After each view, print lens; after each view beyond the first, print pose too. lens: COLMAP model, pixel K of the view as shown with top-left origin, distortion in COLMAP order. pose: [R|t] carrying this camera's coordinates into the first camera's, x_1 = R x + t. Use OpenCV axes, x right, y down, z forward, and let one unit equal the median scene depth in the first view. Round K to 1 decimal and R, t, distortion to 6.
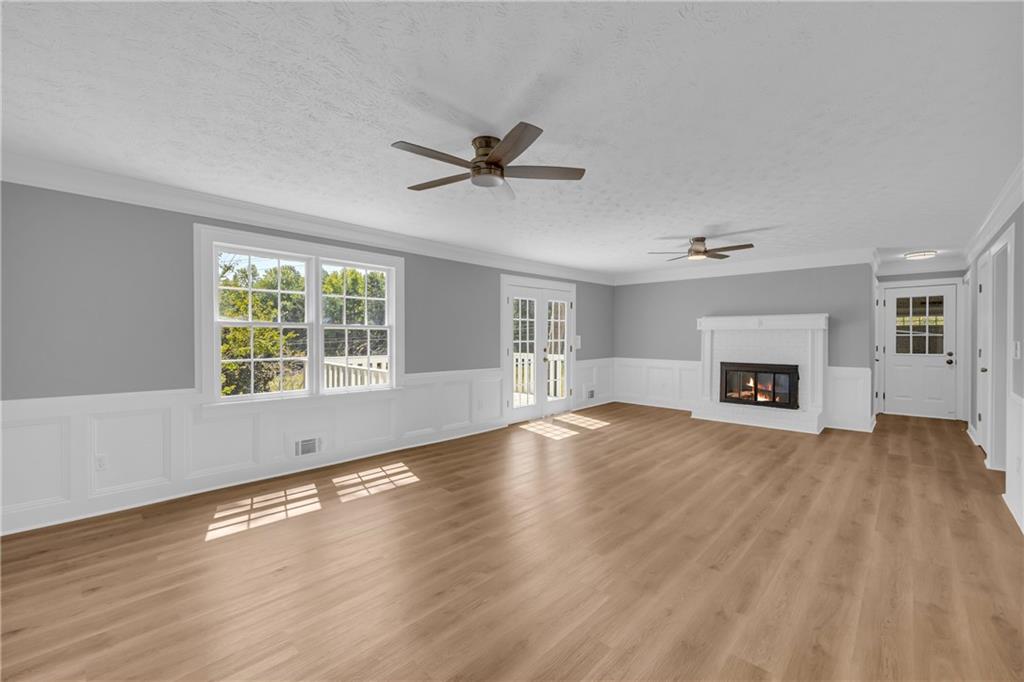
lens RADIAL K [[416.3, 0, 512.0], [0, 416.3, 341.0], [0, 0, 1]] dist [-0.000932, -0.000215]
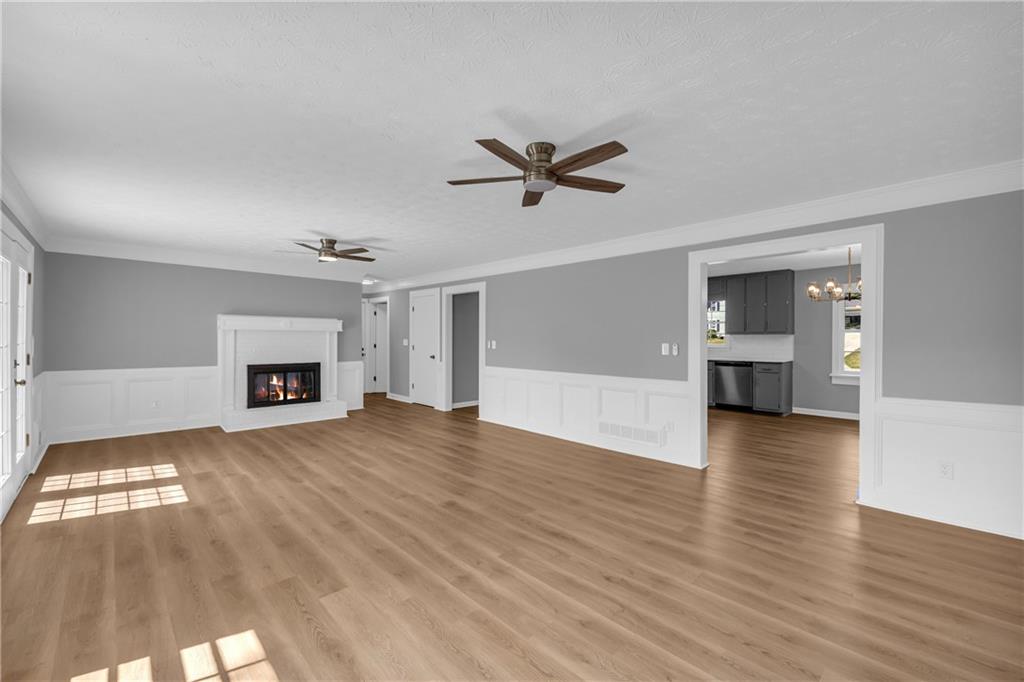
lens RADIAL K [[416.3, 0, 512.0], [0, 416.3, 341.0], [0, 0, 1]] dist [-0.000932, -0.000215]
pose [[0.036467, -0.006760, 0.999312, -0.608026], [0.006299, 0.999959, 0.006535, -0.007458], [-0.999315, 0.006057, 0.036508, 0.584886]]
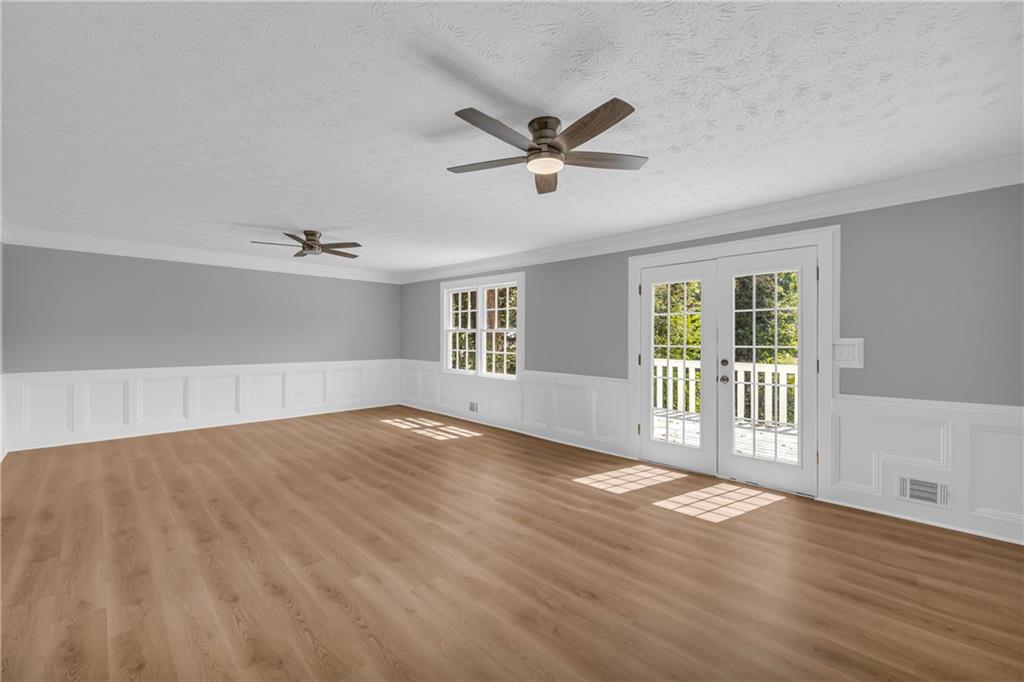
lens RADIAL K [[416.3, 0, 512.0], [0, 416.3, 341.0], [0, 0, 1]] dist [-0.000932, -0.000215]
pose [[-0.024068, 0.005218, -0.999697, 1.007130], [-0.015912, 0.999858, 0.005602, -0.009566], [0.999584, 0.016042, -0.023982, 1.097638]]
